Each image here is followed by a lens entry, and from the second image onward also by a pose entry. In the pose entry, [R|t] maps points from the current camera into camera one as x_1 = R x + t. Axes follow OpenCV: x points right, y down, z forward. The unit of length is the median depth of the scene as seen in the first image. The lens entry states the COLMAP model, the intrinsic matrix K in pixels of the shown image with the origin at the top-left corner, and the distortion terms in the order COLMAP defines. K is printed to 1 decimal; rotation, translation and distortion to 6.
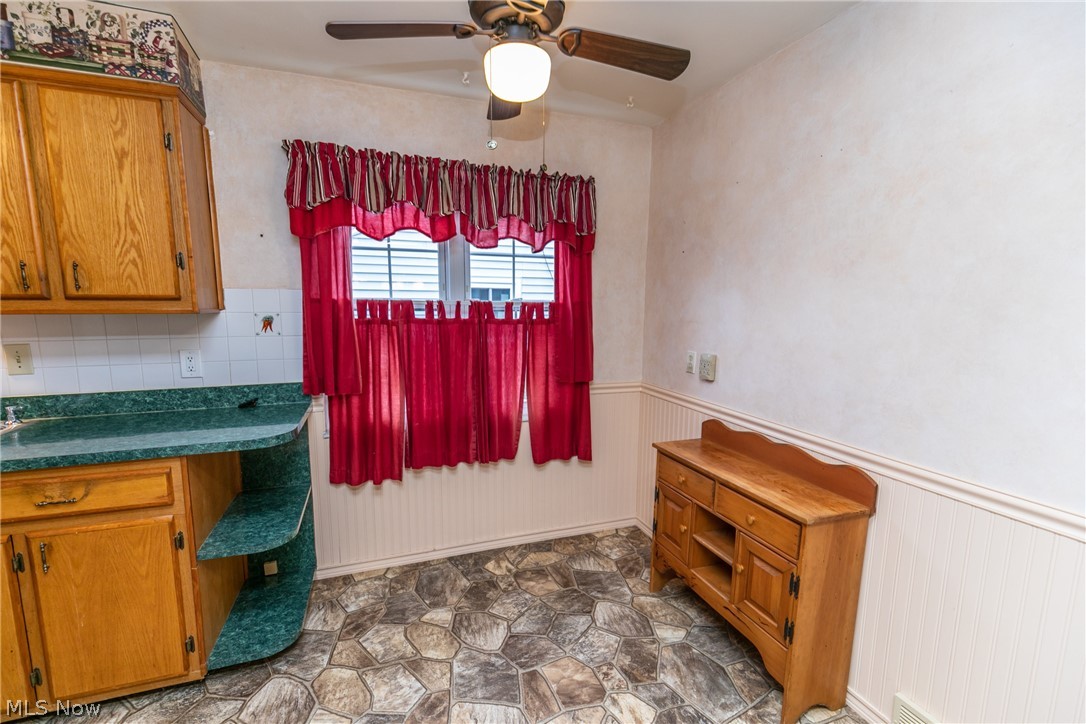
lens RADIAL K [[487.9, 0, 542.2], [0, 487.9, 366.2], [0, 0, 1]] dist [0.005760, -0.001573]
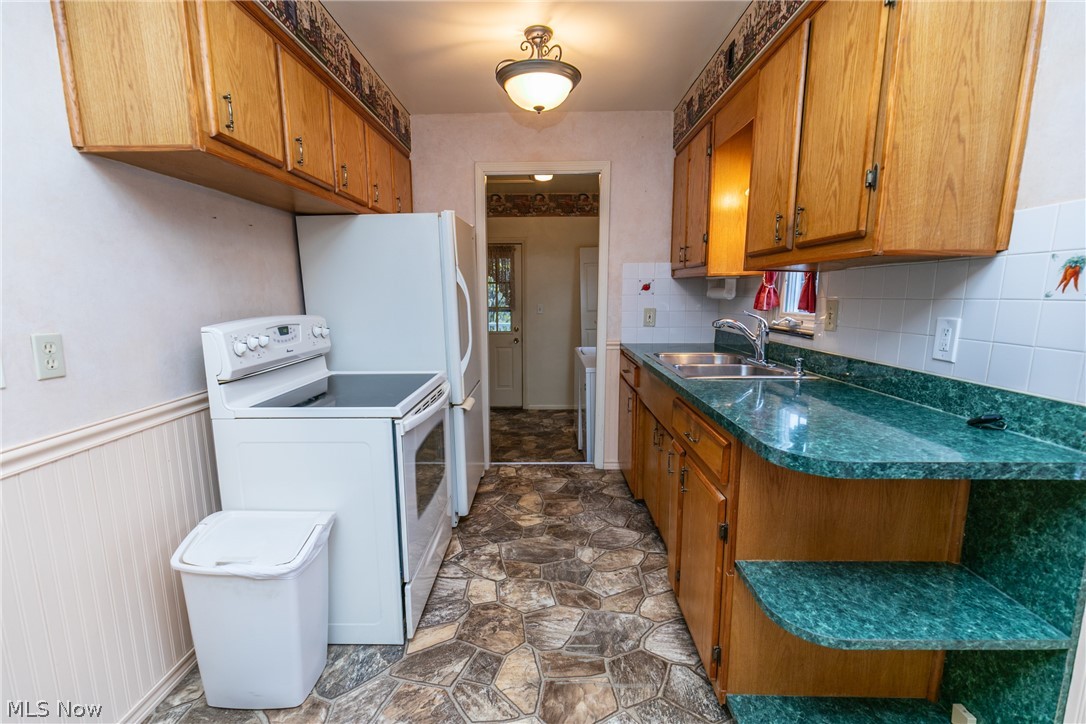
lens RADIAL K [[487.9, 0, 542.2], [0, 487.9, 371.1], [0, 0, 1]] dist [0.005760, -0.001573]
pose [[-0.362670, 0.143672, -0.920776, 0.088833], [-0.123273, 0.971966, 0.200213, -0.030619], [0.923728, 0.186118, -0.334792, 0.788109]]
